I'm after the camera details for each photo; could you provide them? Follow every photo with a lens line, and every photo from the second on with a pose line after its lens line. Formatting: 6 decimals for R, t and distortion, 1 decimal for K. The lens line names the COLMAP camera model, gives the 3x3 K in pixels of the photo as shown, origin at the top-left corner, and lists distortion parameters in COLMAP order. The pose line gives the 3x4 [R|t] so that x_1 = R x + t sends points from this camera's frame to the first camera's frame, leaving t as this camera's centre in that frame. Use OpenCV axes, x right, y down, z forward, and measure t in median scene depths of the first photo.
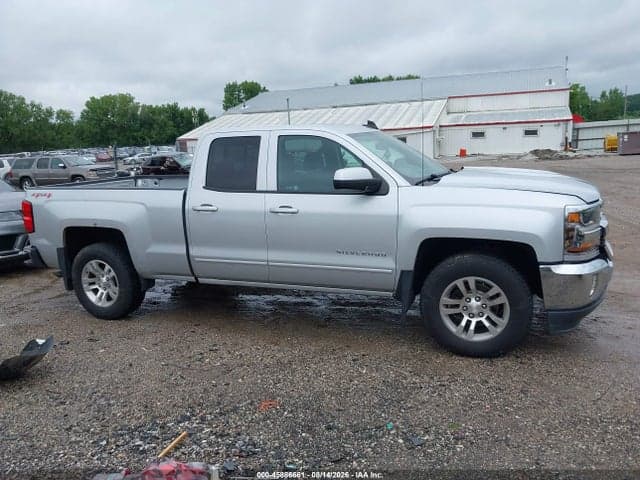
lens RADIAL K [[513.5, 0, 318.6], [0, 513.5, 238.5], [0, 0, 1]] dist [0.005228, -0.019174]
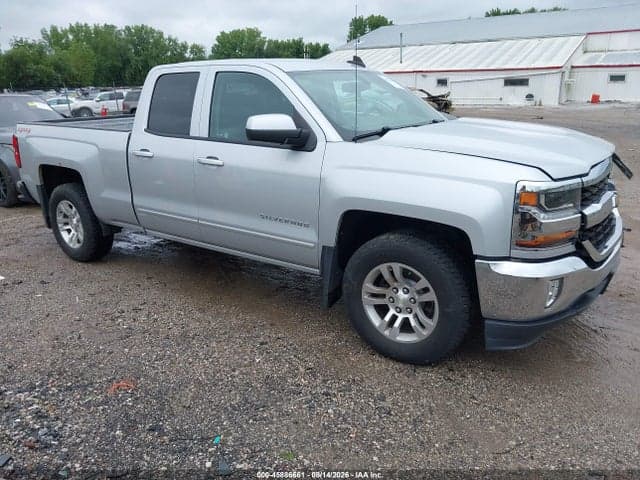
lens RADIAL K [[513.5, 0, 315.4], [0, 513.5, 240.8], [0, 0, 1]] dist [0.005228, -0.019174]
pose [[0.970633, 0.092978, -0.221869, 0.246499], [-0.066439, 0.990027, 0.124230, -0.034046], [0.231207, -0.105841, 0.967130, 0.154829]]
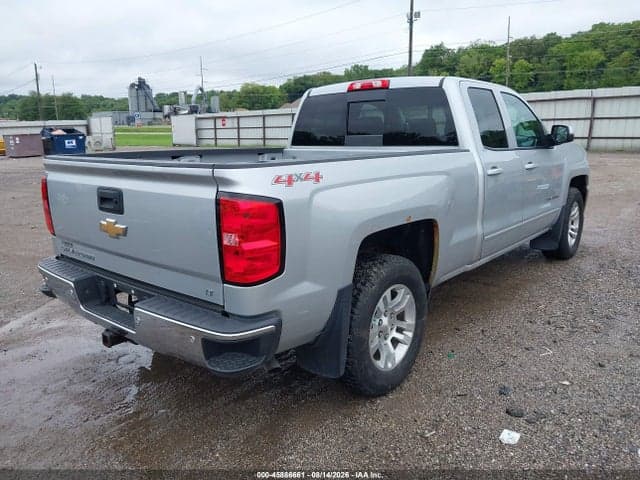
lens RADIAL K [[513.5, 0, 316.4], [0, 513.5, 239.4], [0, 0, 1]] dist [0.005228, -0.019174]
pose [[0.307762, -0.159515, 0.937997, -0.945809], [0.176597, 0.978293, 0.108425, -0.079634], [-0.934931, 0.132278, 0.329251, 0.868682]]
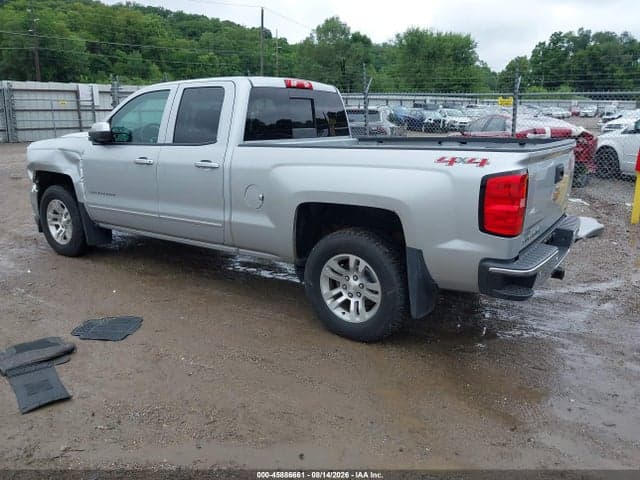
lens RADIAL K [[513.5, 0, 319.1], [0, 513.5, 237.3], [0, 0, 1]] dist [0.005228, -0.019174]
pose [[-0.978783, -0.001419, 0.204897, -0.375022], [0.080439, 0.917039, 0.390601, -0.308265], [-0.188452, 0.398795, -0.897468, 1.901849]]
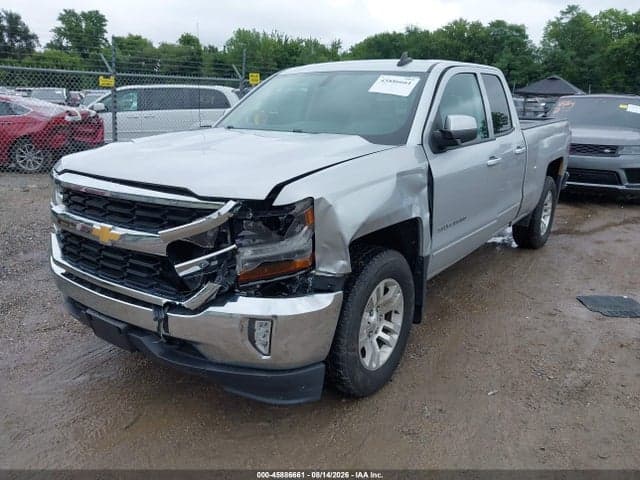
lens RADIAL K [[513.5, 0, 315.7], [0, 513.5, 243.0], [0, 0, 1]] dist [0.005228, -0.019174]
pose [[-0.230123, 0.310060, -0.922446, 0.823713], [-0.173063, 0.919737, 0.352324, -0.215724], [0.957649, 0.240719, -0.157993, 1.048136]]
